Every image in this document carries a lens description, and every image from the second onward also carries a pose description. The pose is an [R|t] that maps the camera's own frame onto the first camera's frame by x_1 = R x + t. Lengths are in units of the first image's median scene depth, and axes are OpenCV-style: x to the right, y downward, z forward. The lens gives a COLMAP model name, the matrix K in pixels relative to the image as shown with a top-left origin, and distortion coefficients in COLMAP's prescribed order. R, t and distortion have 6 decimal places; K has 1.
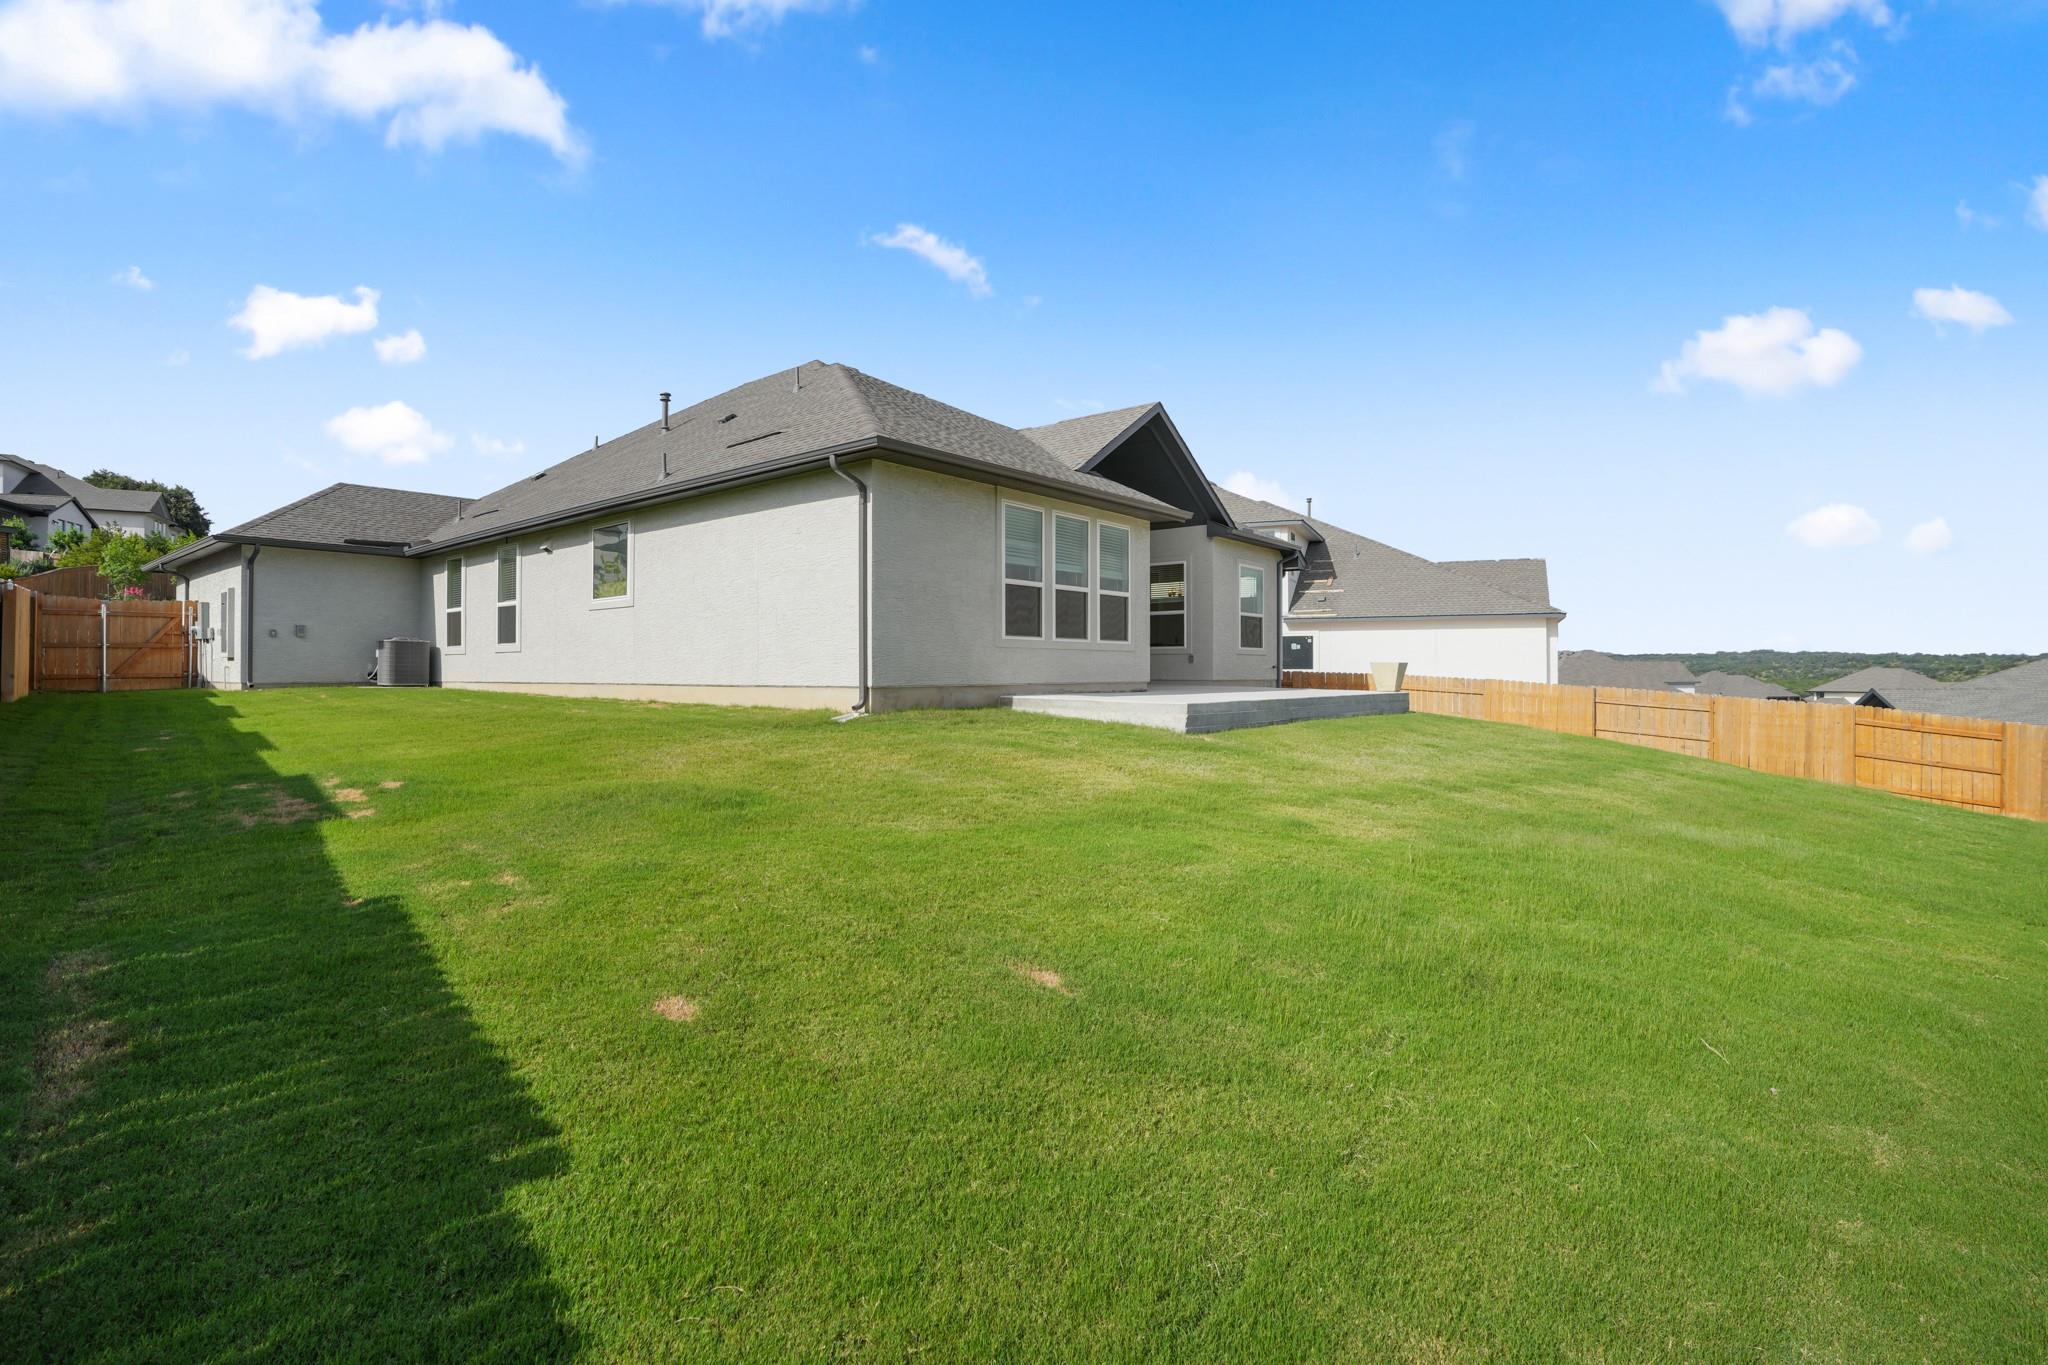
lens RADIAL K [[961.8, 0, 1033.9], [0, 961.8, 675.3], [0, 0, 1]] dist [0.003936, 0.002769]
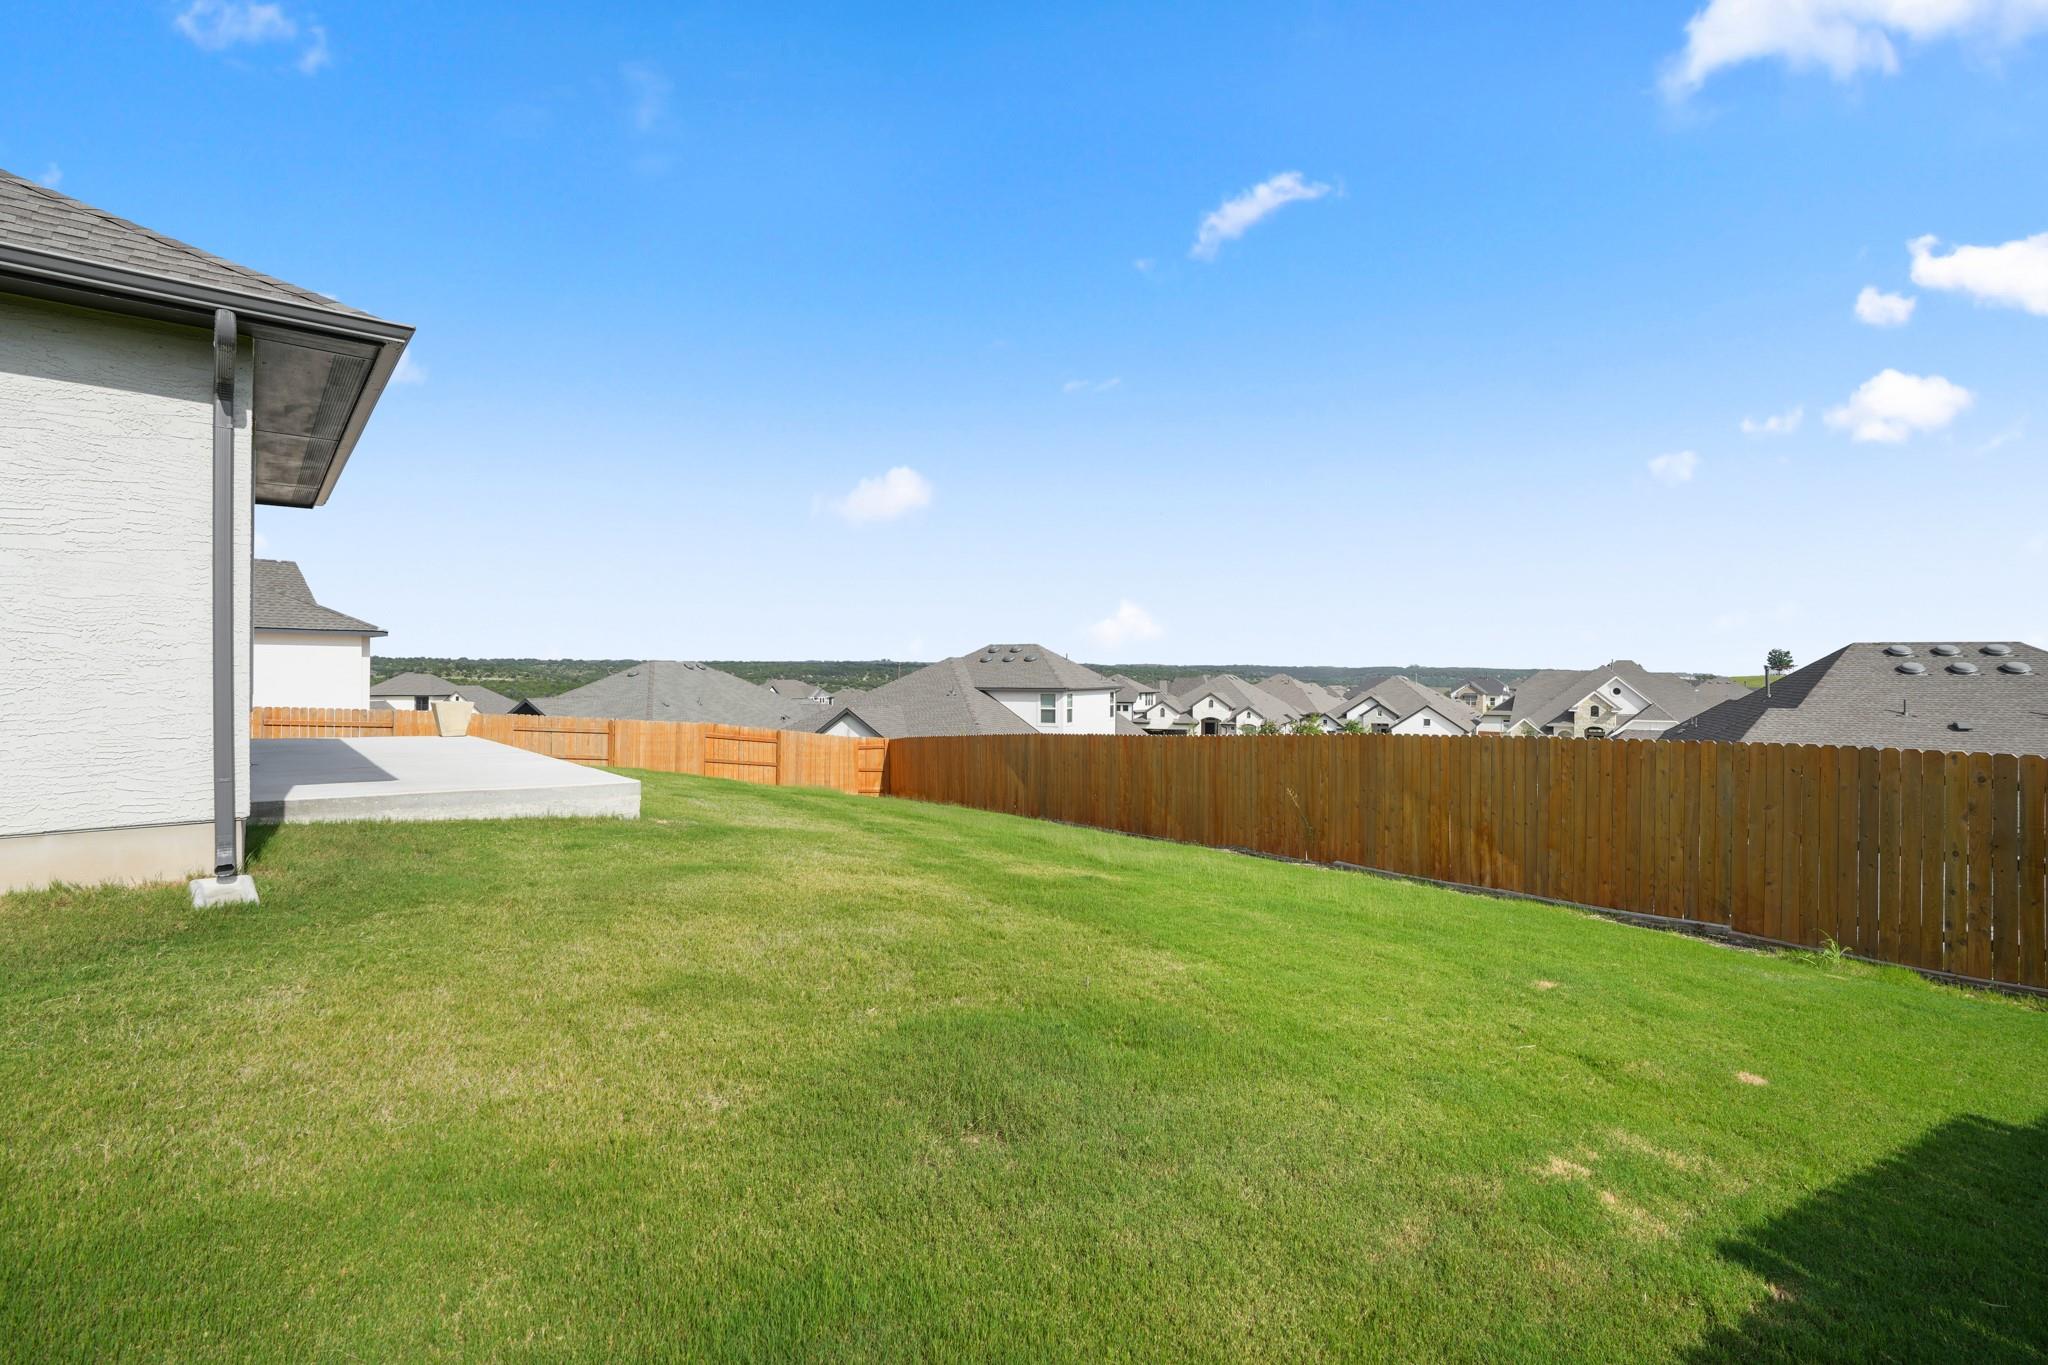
lens RADIAL K [[961.8, 0, 1037.8], [0, 961.8, 661.4], [0, 0, 1]] dist [0.003936, 0.002769]
pose [[0.202379, 0.014463, 0.979200, -0.339616], [-0.002298, 0.999895, -0.014293, -0.035334], [-0.979305, 0.000643, 0.202391, 0.319114]]
